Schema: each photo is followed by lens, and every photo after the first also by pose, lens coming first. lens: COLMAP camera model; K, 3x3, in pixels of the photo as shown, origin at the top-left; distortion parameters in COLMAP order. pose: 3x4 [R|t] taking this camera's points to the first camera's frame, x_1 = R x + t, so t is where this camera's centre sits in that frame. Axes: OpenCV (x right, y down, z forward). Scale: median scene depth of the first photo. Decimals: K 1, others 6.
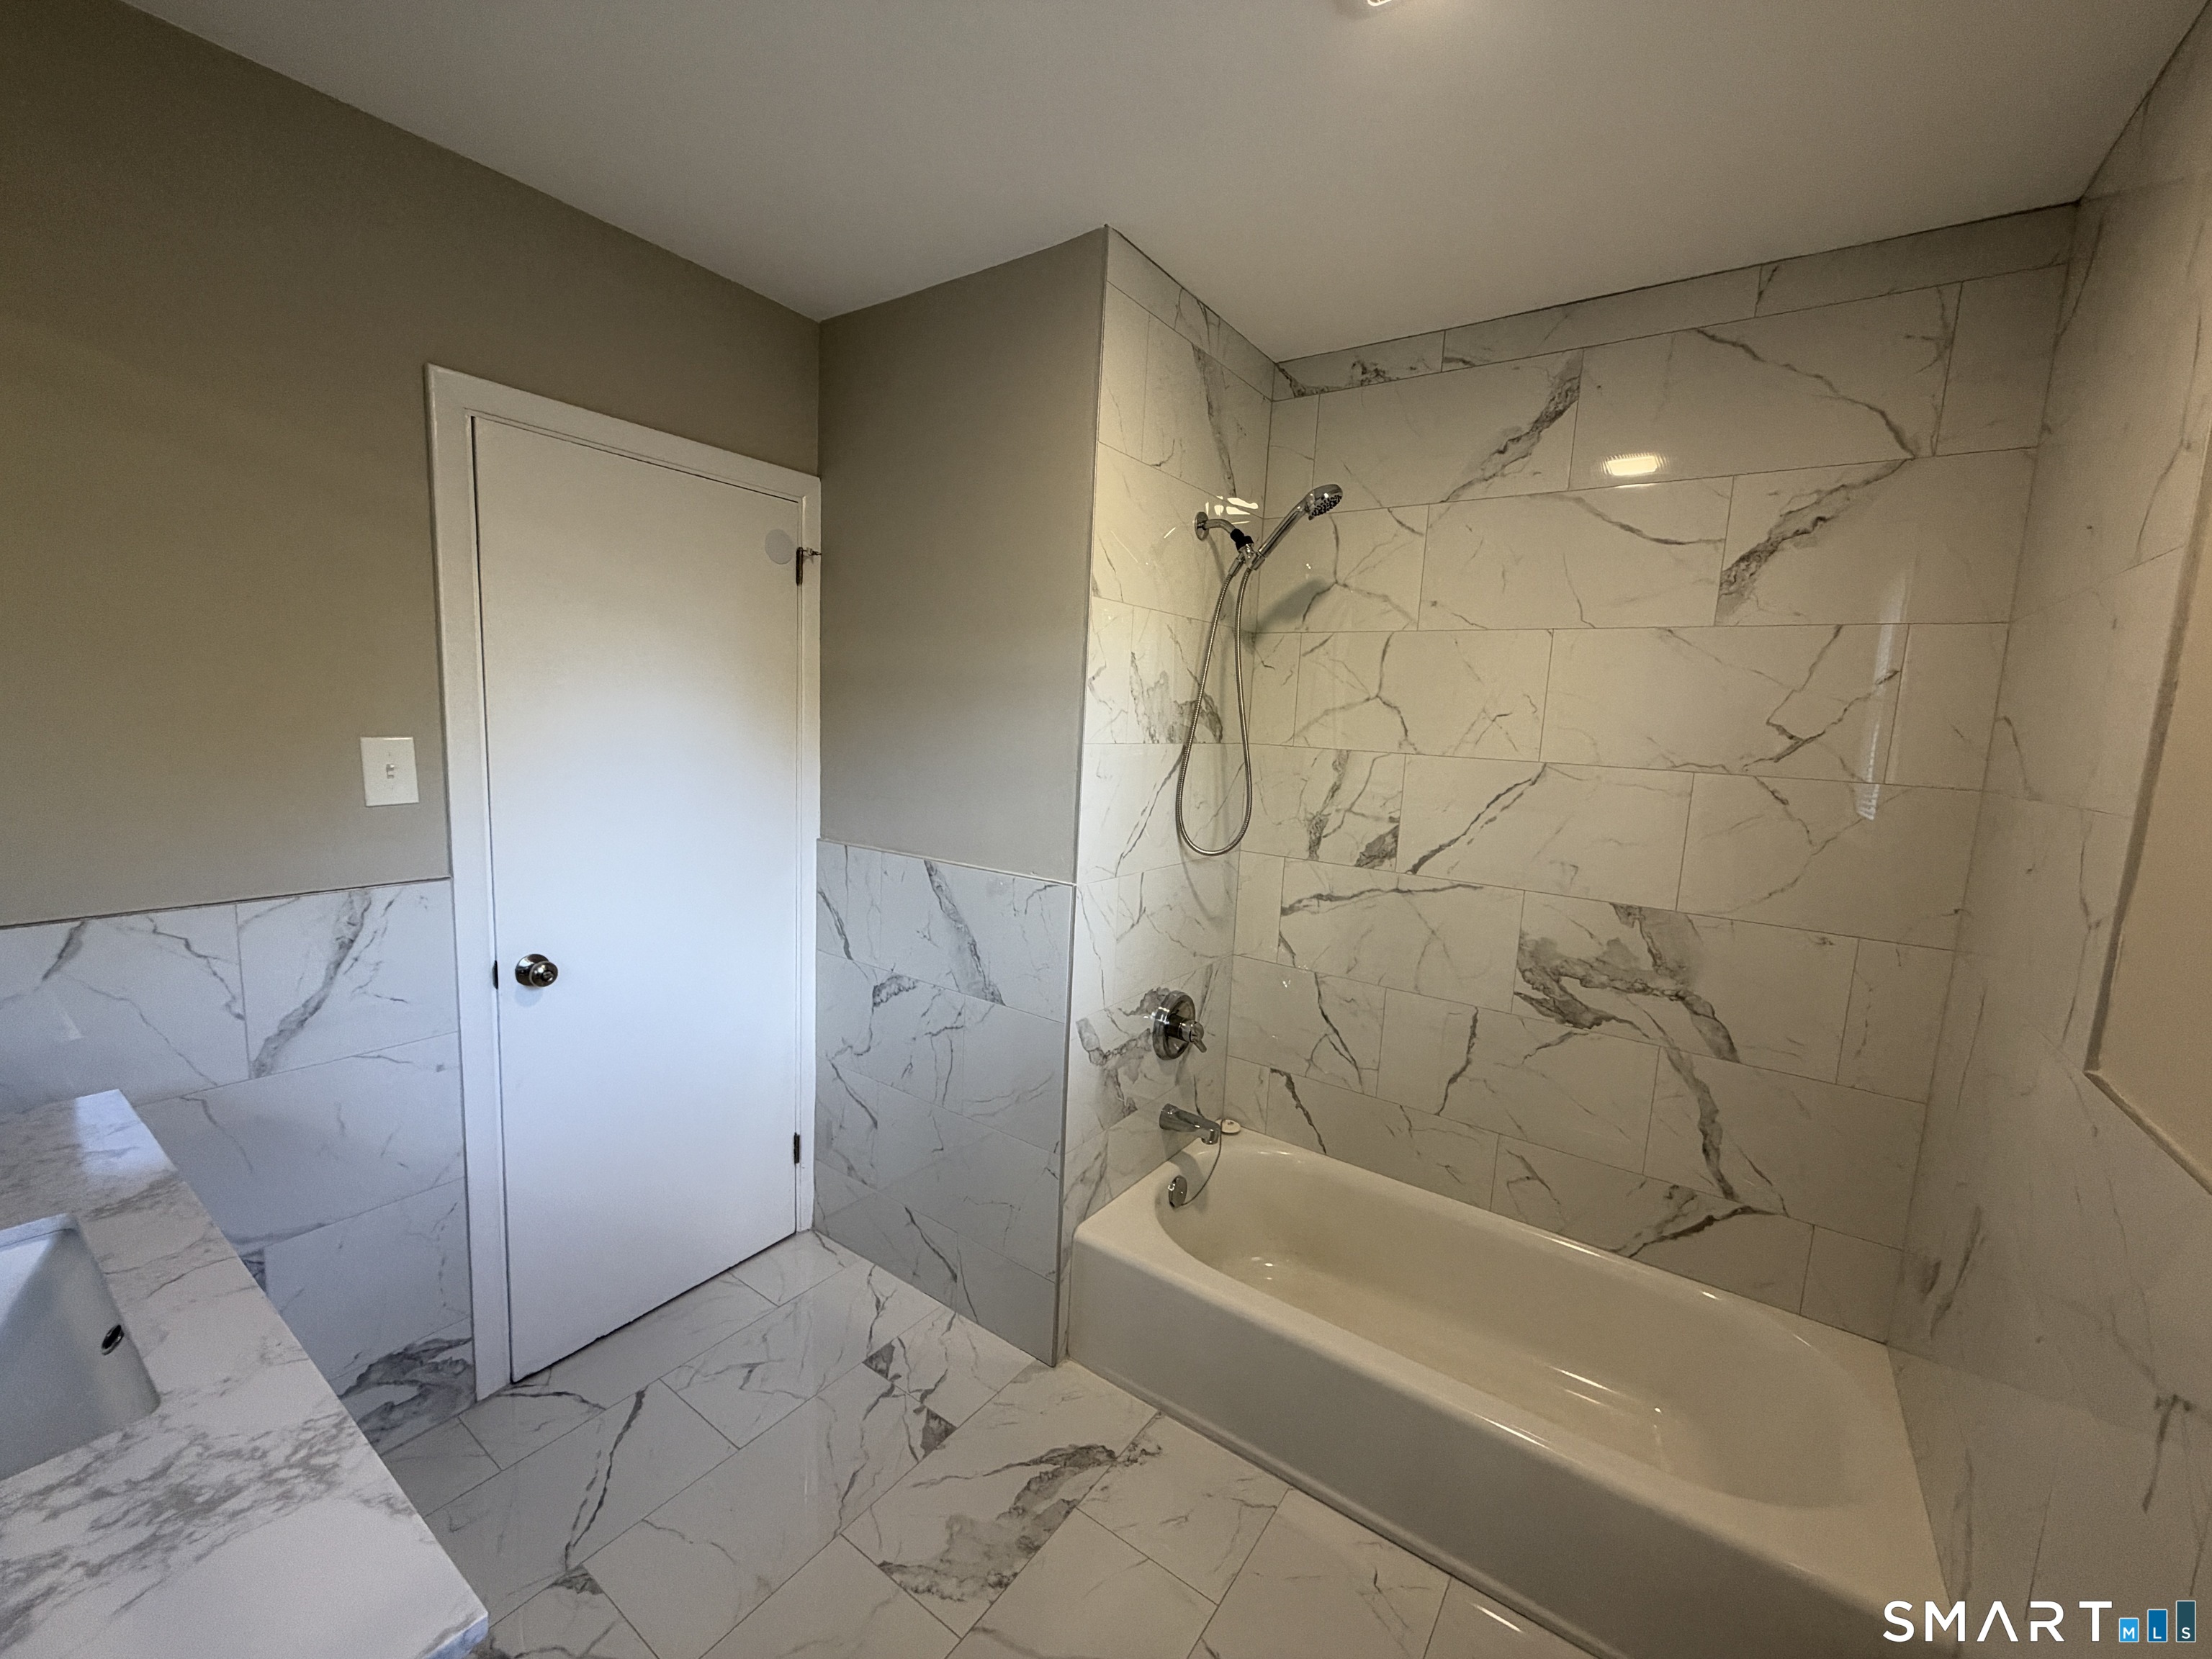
lens RADIAL K [[879.3, 0, 1099.4], [0, 879.3, 832.5], [0, 0, 1]] dist [0.000393, -0.000967]
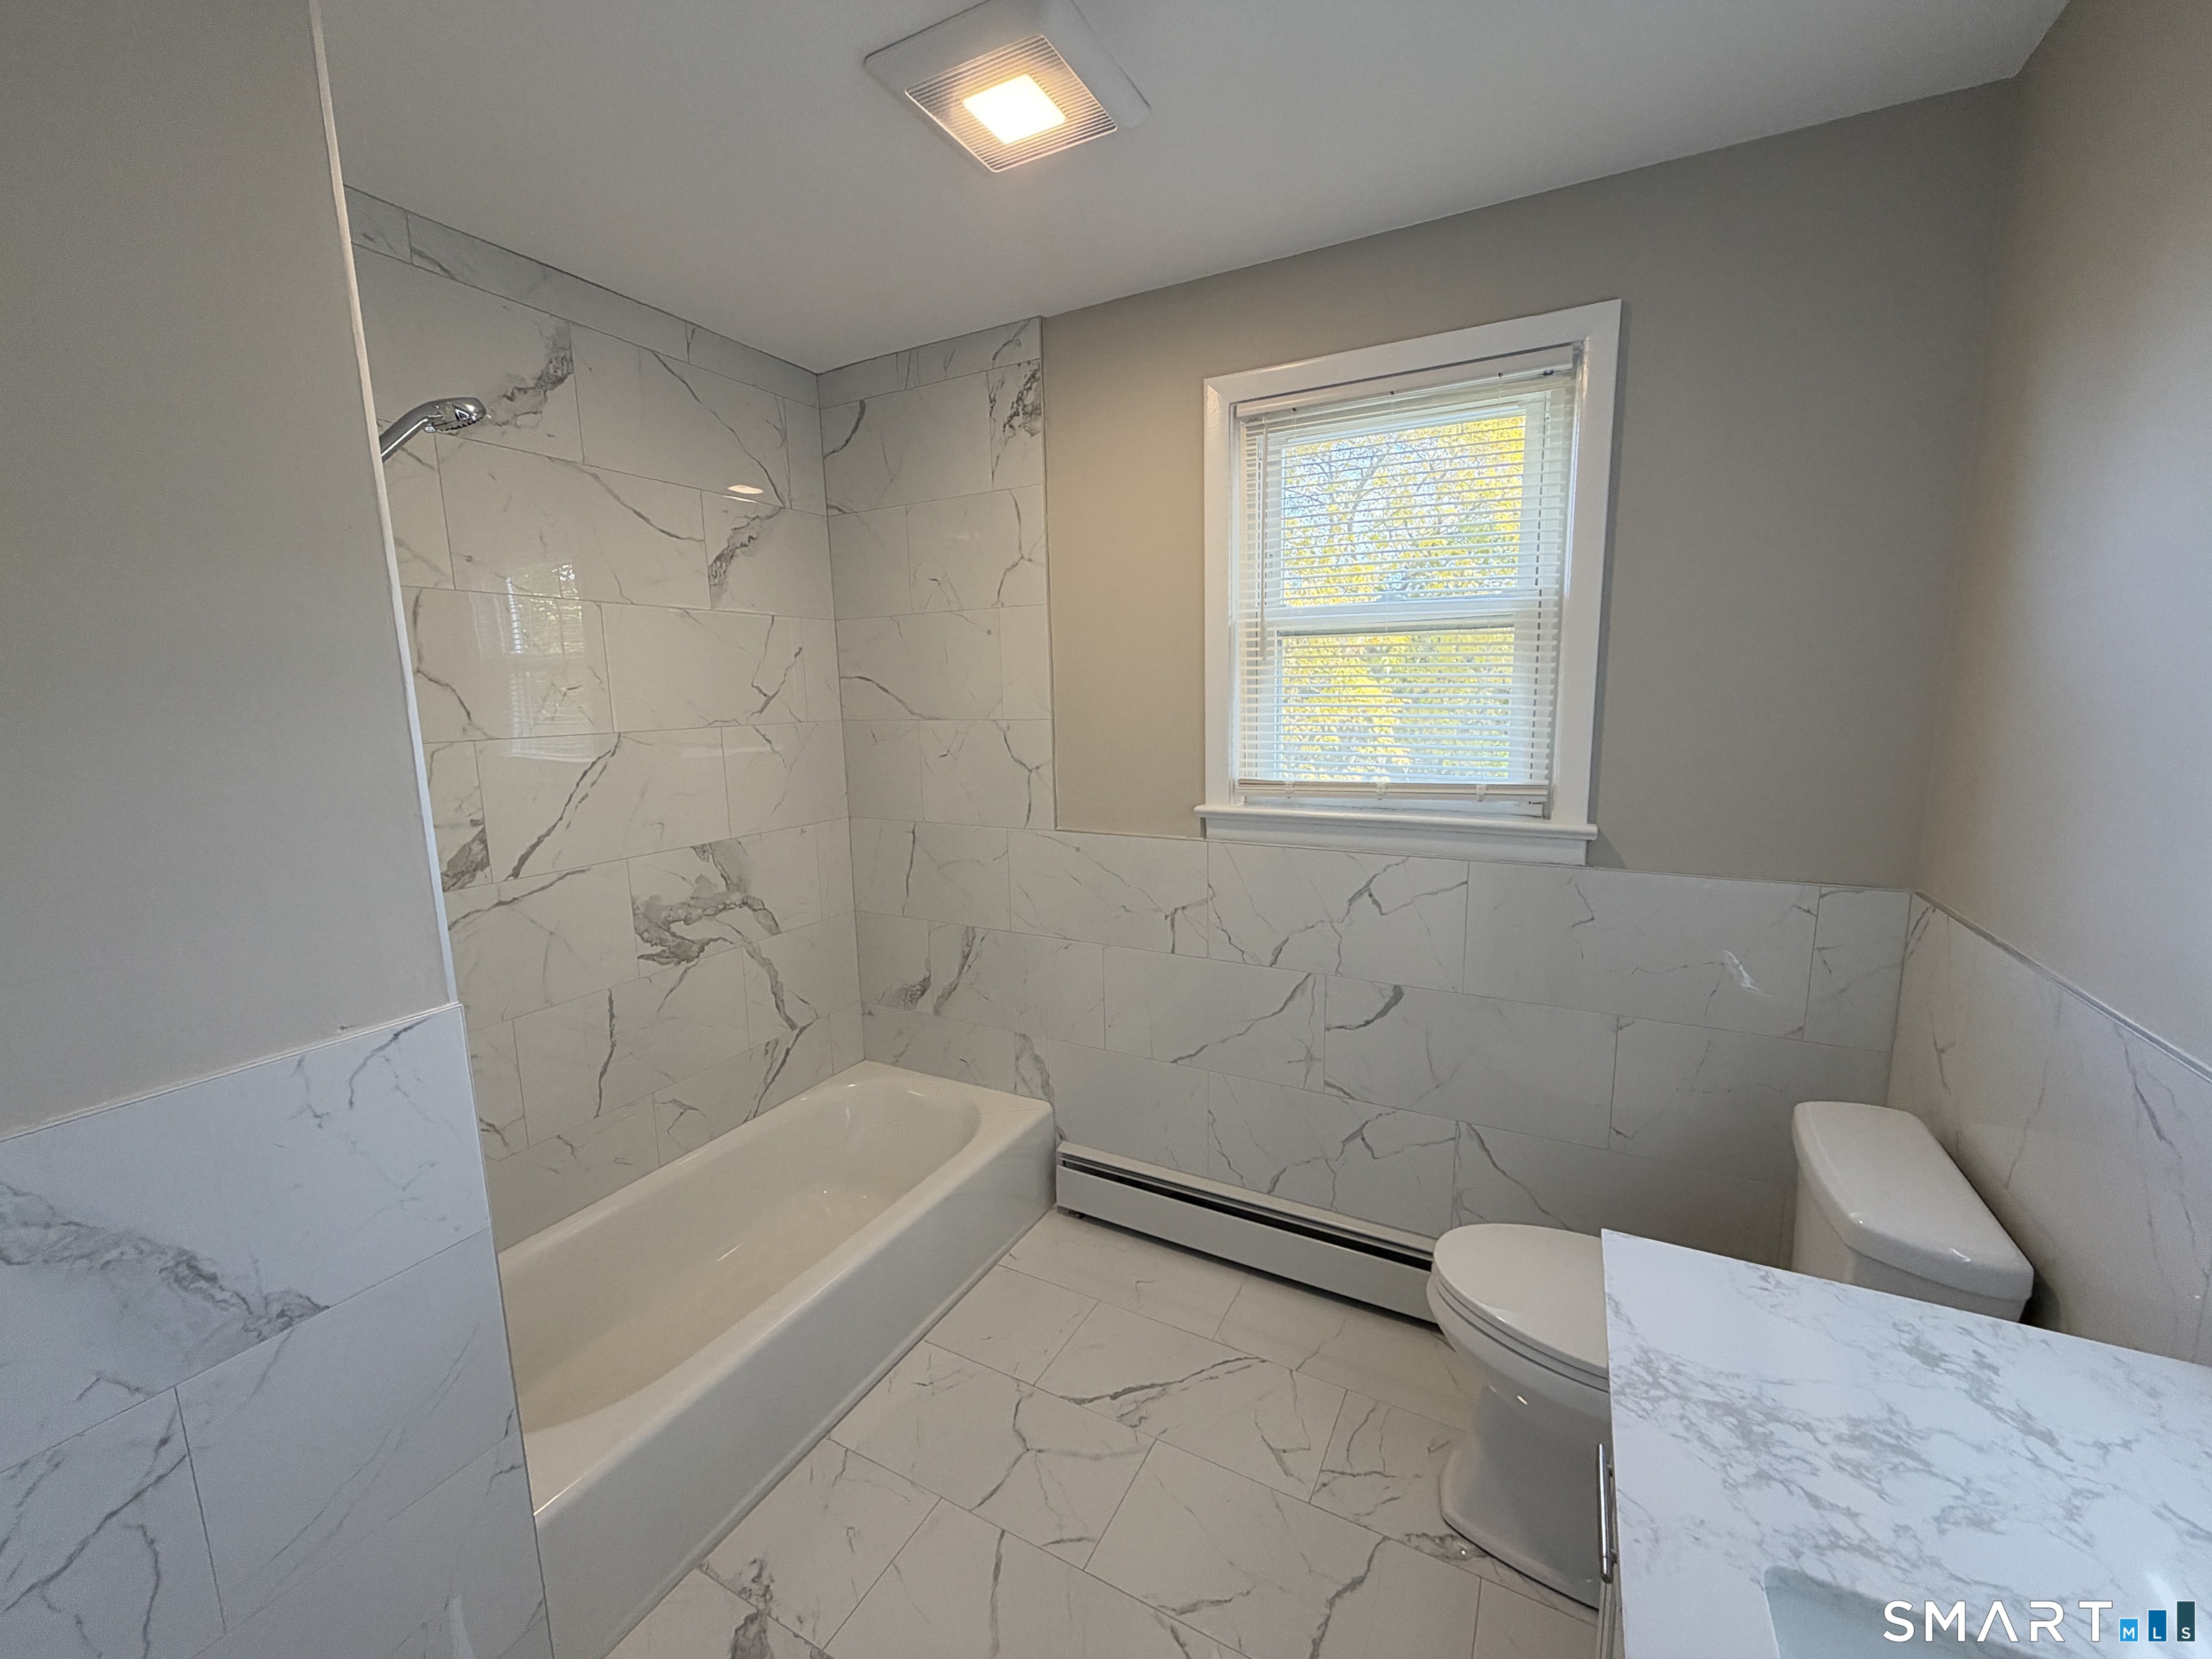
lens RADIAL K [[879.3, 0, 1098.6], [0, 879.3, 832.3], [0, 0, 1]] dist [0.000393, -0.000967]
pose [[-0.120697, -0.203422, 0.971623, -0.613202], [0.146409, 0.964427, 0.220103, -0.116294], [-0.981833, 0.168820, -0.086620, 0.580872]]
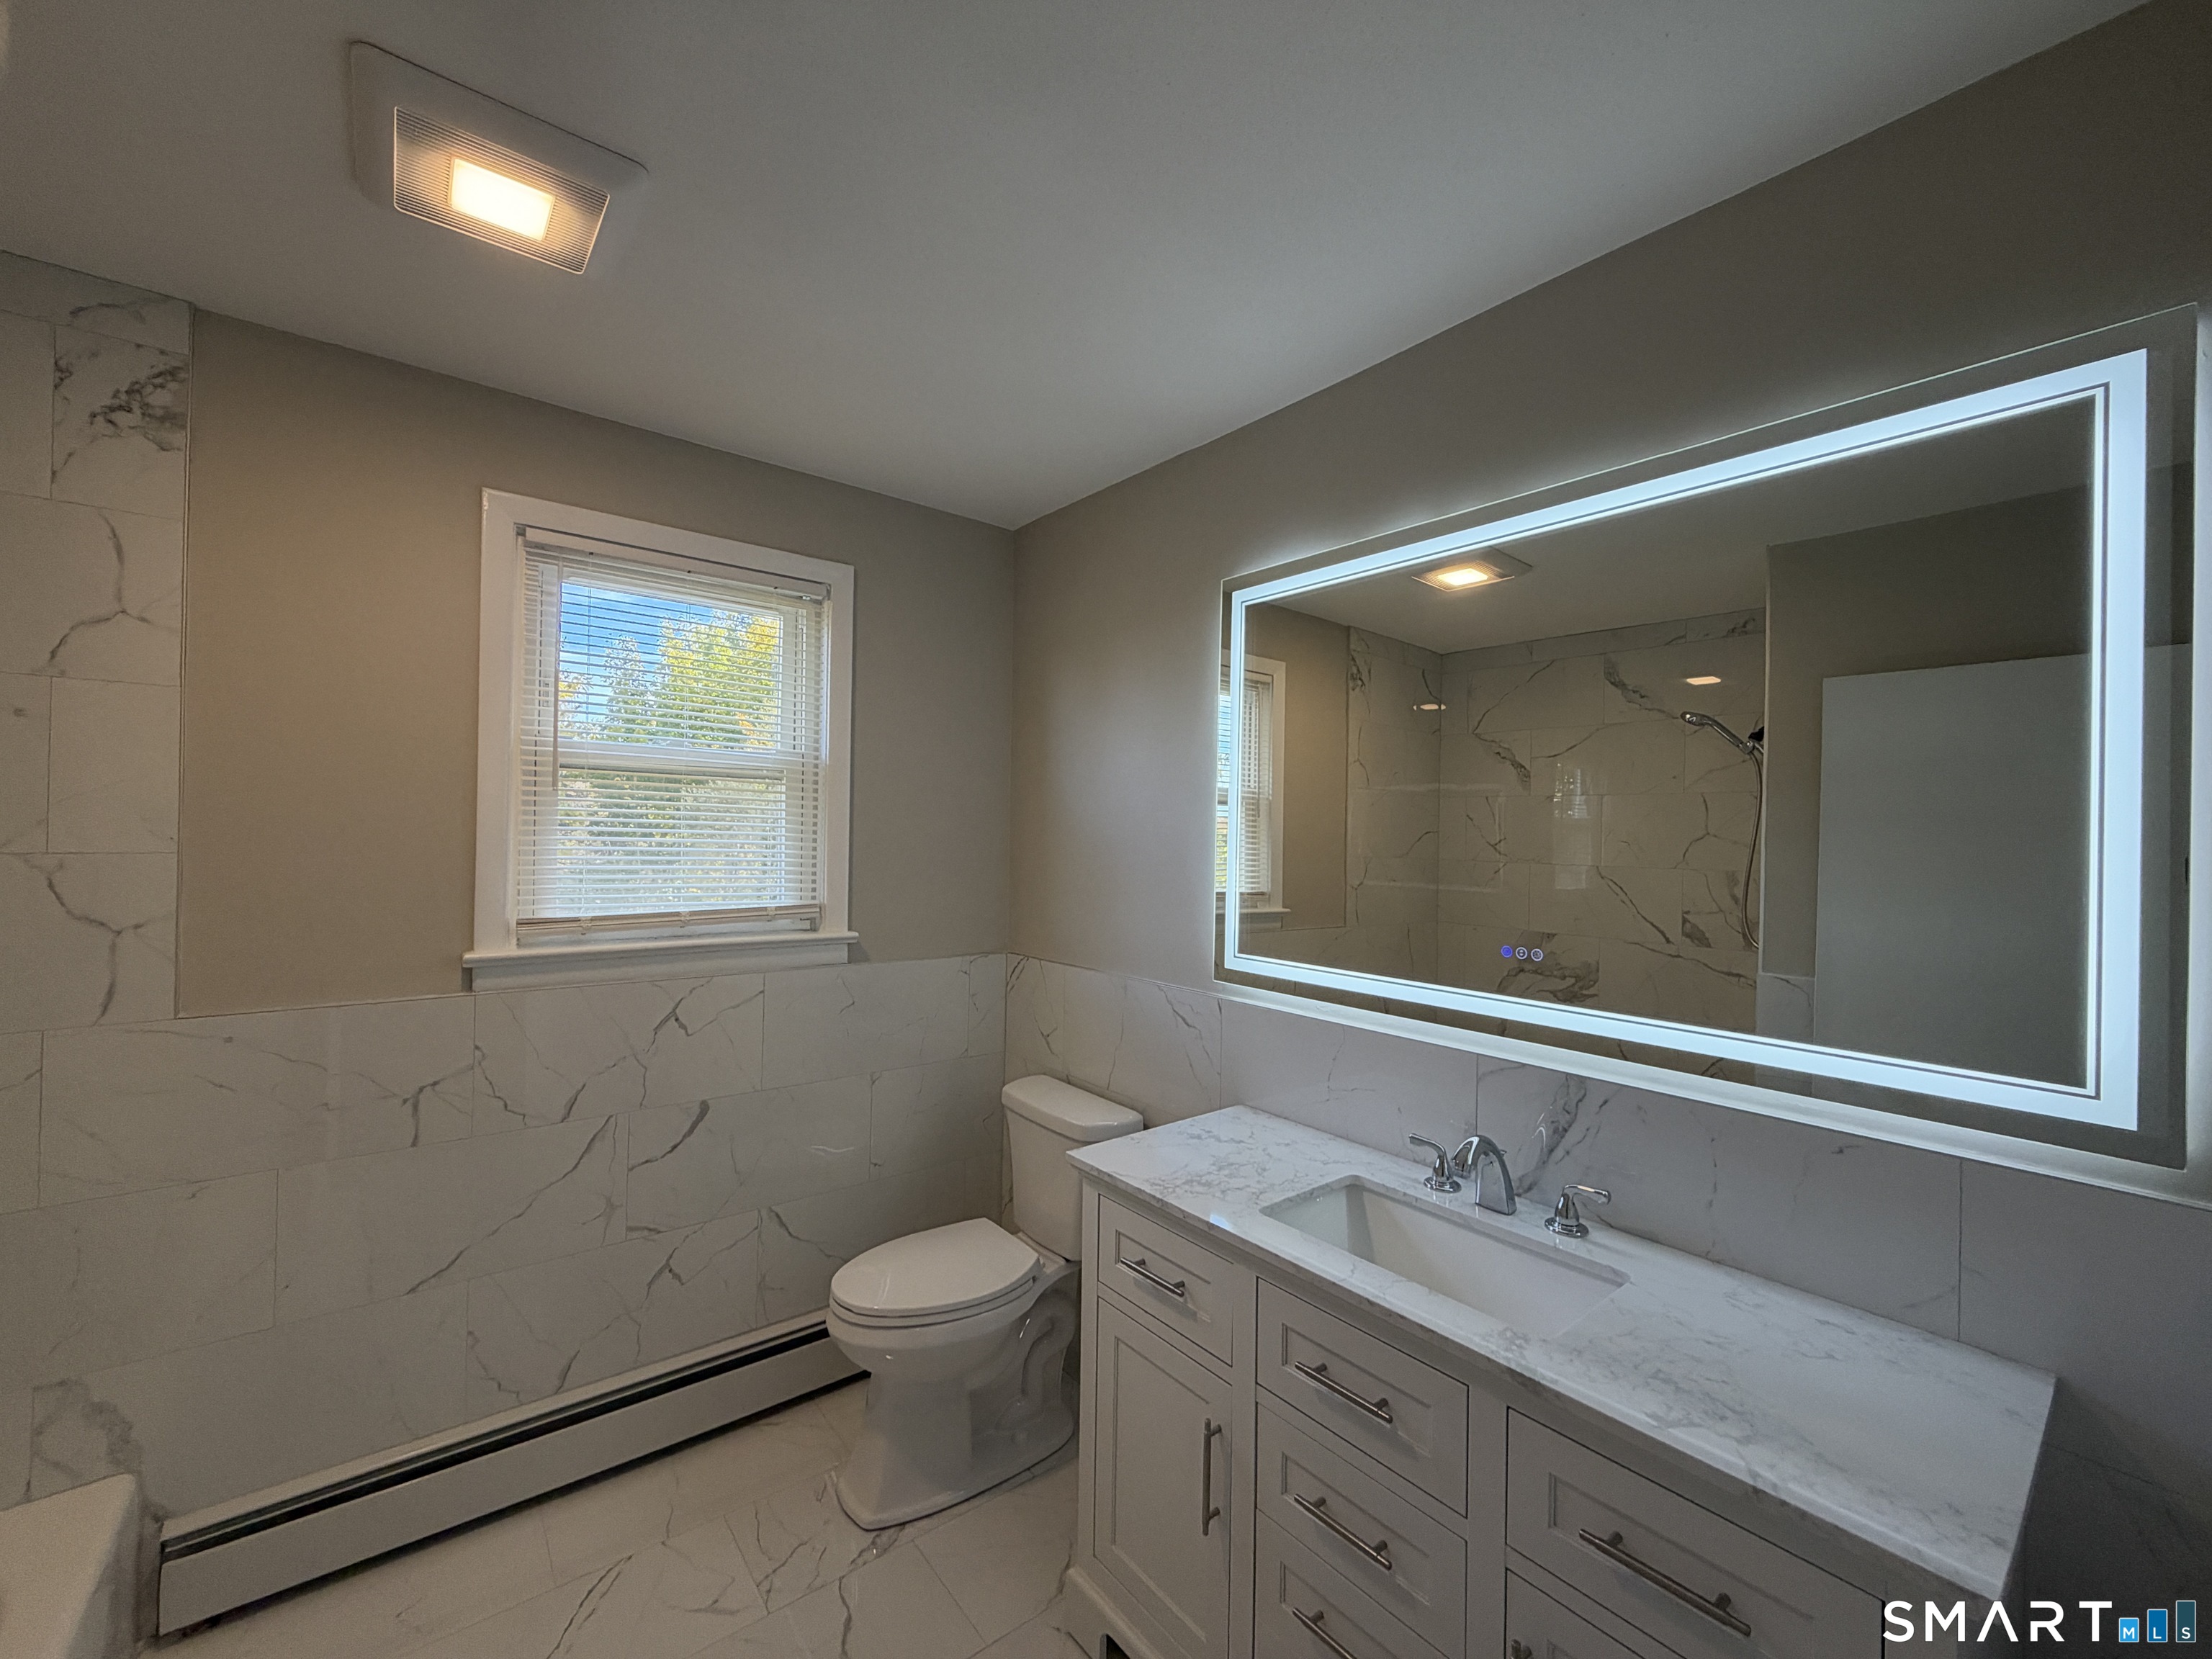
lens RADIAL K [[879.3, 0, 1105.7], [0, 879.3, 833.0], [0, 0, 1]] dist [0.000393, -0.000967]
pose [[-0.958410, -0.065042, 0.277883, -0.452299], [-0.025645, 0.989373, 0.143123, -0.166962], [-0.284239, 0.130045, -0.949893, 1.043471]]
